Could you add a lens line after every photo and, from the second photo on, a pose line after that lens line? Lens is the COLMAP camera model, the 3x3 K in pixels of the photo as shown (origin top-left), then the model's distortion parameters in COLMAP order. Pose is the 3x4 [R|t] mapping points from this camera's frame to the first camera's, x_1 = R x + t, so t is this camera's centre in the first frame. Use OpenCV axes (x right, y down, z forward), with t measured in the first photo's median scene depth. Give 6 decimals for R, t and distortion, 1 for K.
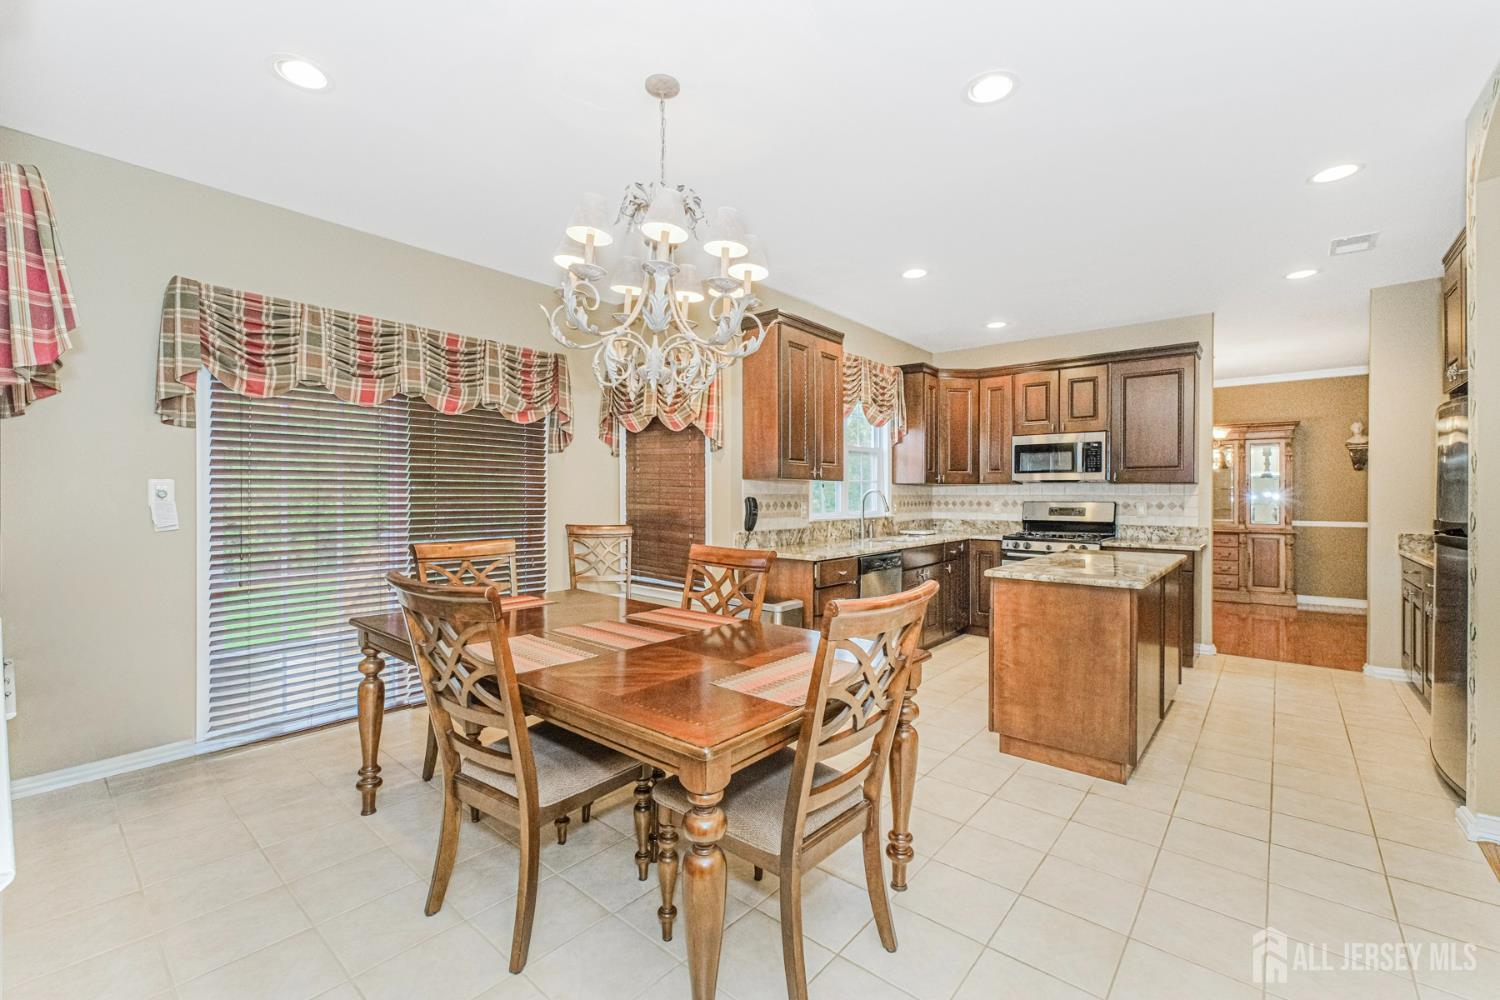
lens RADIAL K [[631.6, 0, 775.3], [0, 631.6, 496.2], [0, 0, 1]] dist [0.000081, -0.000728]
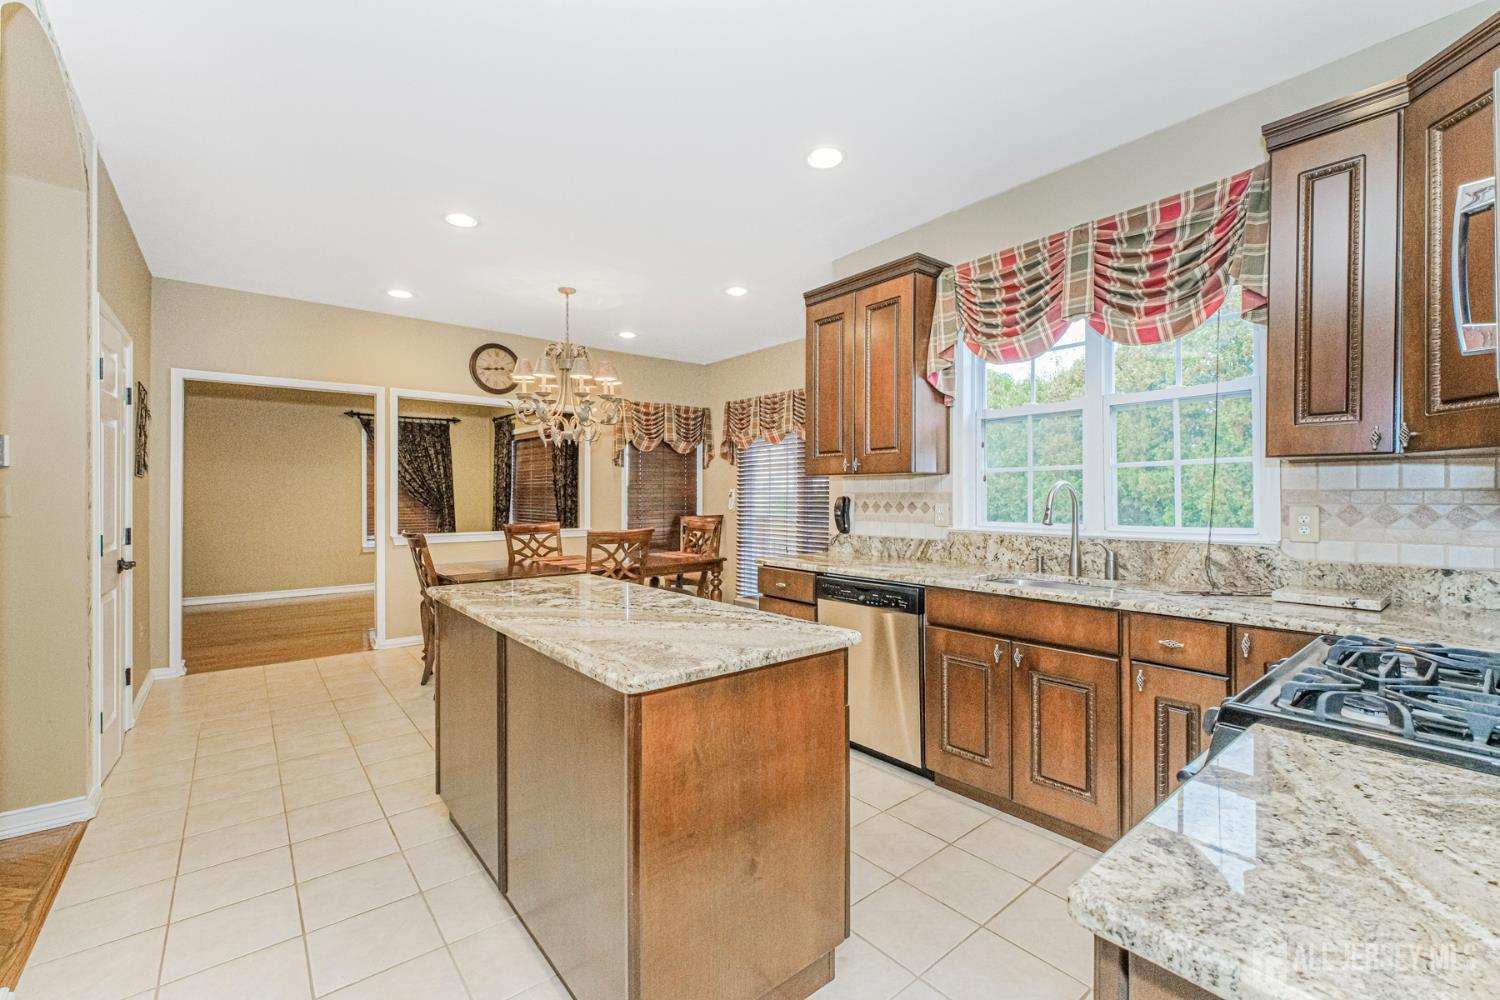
lens RADIAL K [[631.6, 0, 749.5], [0, 631.6, 498.1], [0, 0, 1]] dist [0.000081, -0.000728]
pose [[-0.209133, -0.003637, -0.977880, 0.664944], [-0.004393, 0.999986, -0.002779, 0.005538], [0.977877, 0.003715, -0.209146, 0.801329]]
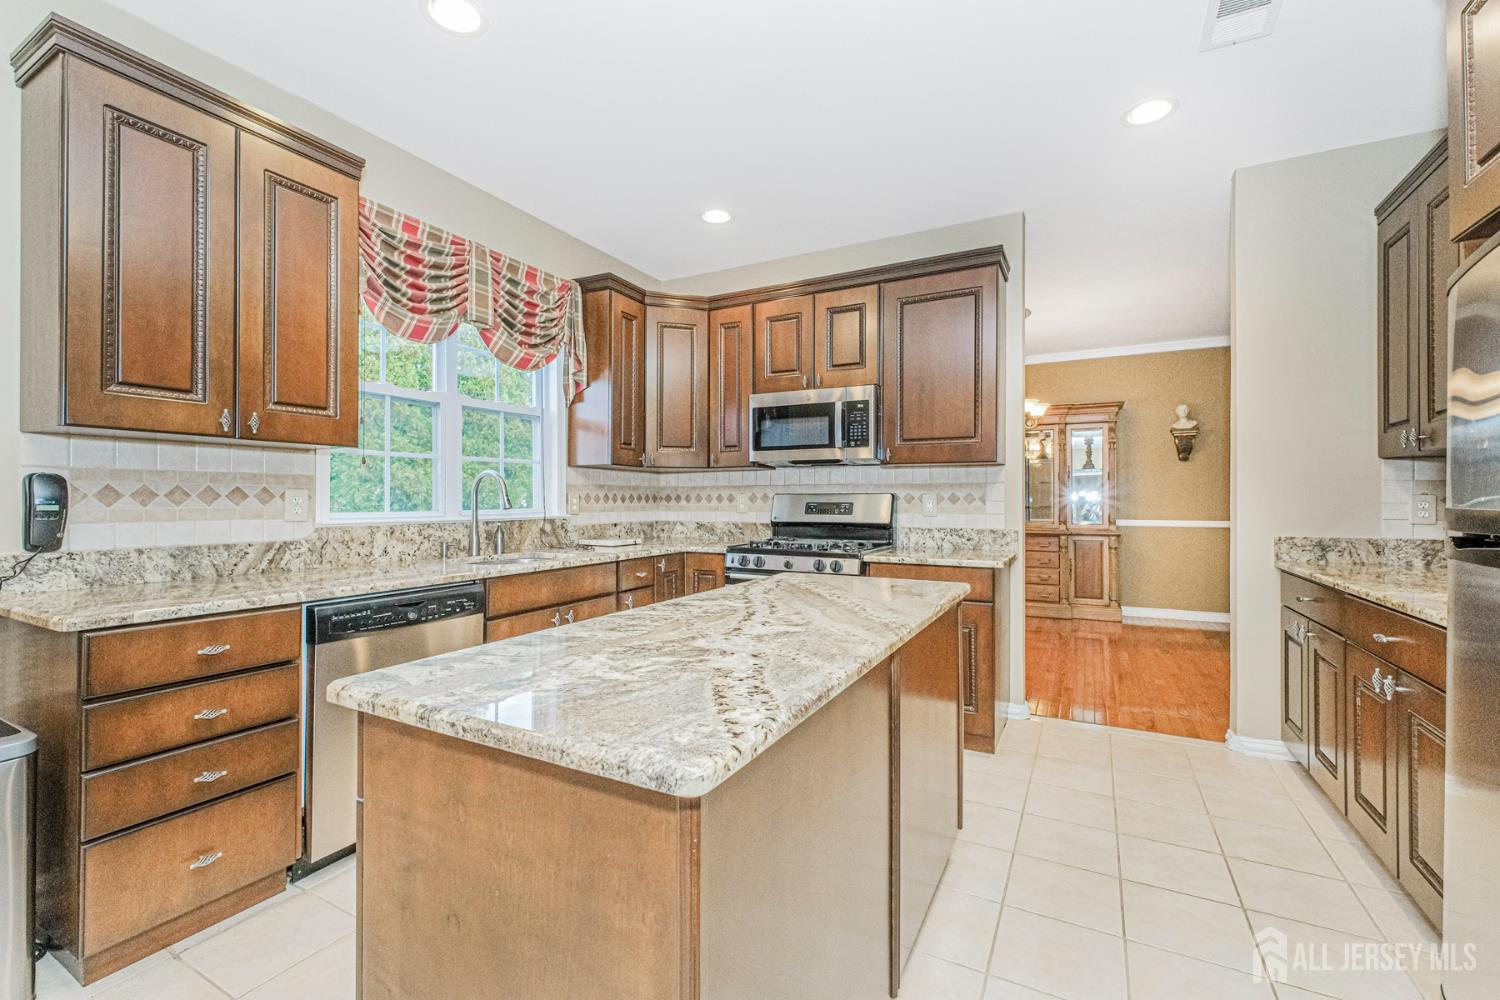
lens RADIAL K [[631.6, 0, 751.0], [0, 631.6, 497.5], [0, 0, 1]] dist [0.000081, -0.000728]
pose [[0.984037, -0.002538, 0.177947, 0.271359], [0.003302, 0.999987, -0.004001, 0.015947], [-0.177934, 0.004525, 0.984032, 0.368944]]
